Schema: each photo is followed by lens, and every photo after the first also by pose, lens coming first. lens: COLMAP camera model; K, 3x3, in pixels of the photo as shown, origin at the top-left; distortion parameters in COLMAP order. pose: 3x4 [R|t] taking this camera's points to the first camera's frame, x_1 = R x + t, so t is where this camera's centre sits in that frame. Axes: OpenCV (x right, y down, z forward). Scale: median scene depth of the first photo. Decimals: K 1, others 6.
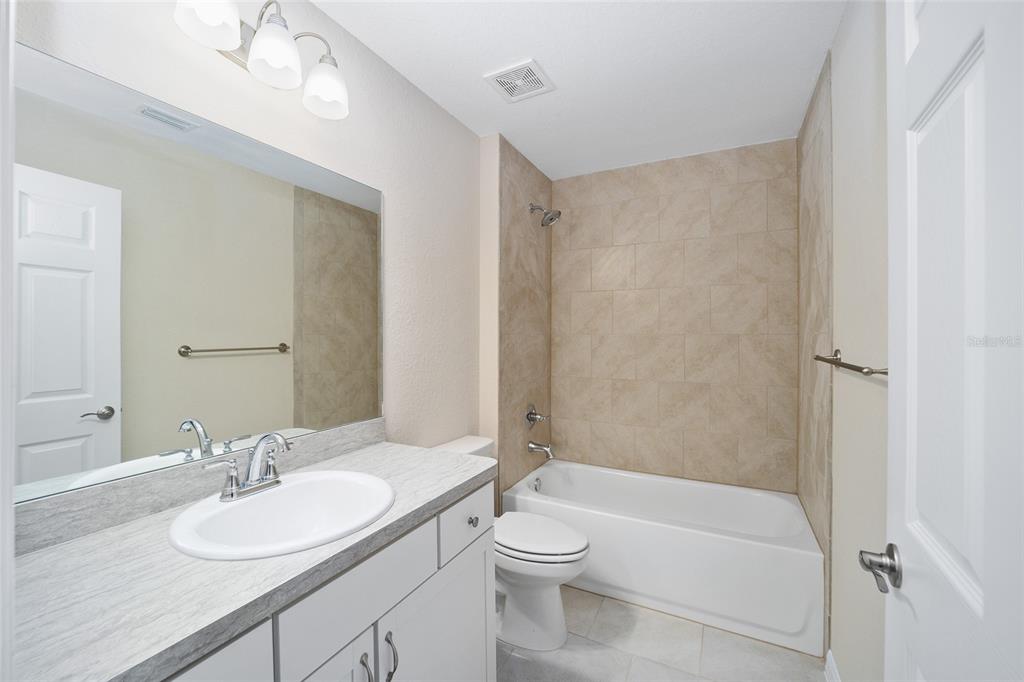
lens RADIAL K [[416.1, 0, 506.9], [0, 416.1, 338.7], [0, 0, 1]] dist [-0.009014, -0.000357]
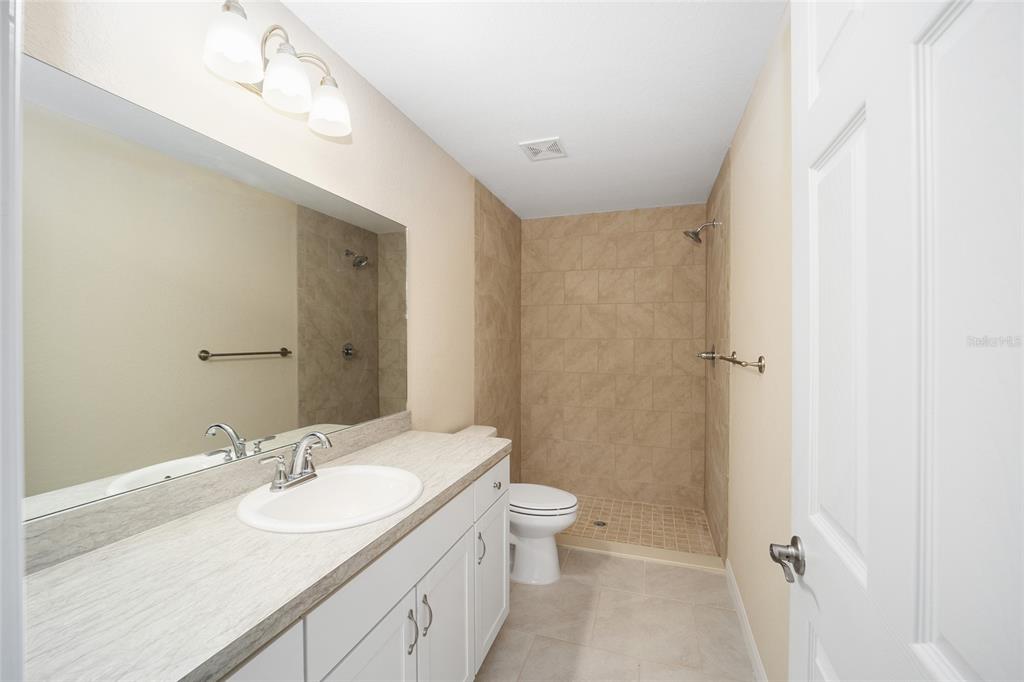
lens RADIAL K [[432.4, 0, 513.3], [0, 432.4, 347.4], [0, 0, 1]] dist [0.000160, -0.000071]
pose [[0.985422, 0.002967, 0.170099, -0.223638], [-0.003493, 0.999990, 0.002792, -0.004688], [-0.170089, -0.003346, 0.985423, -0.237701]]
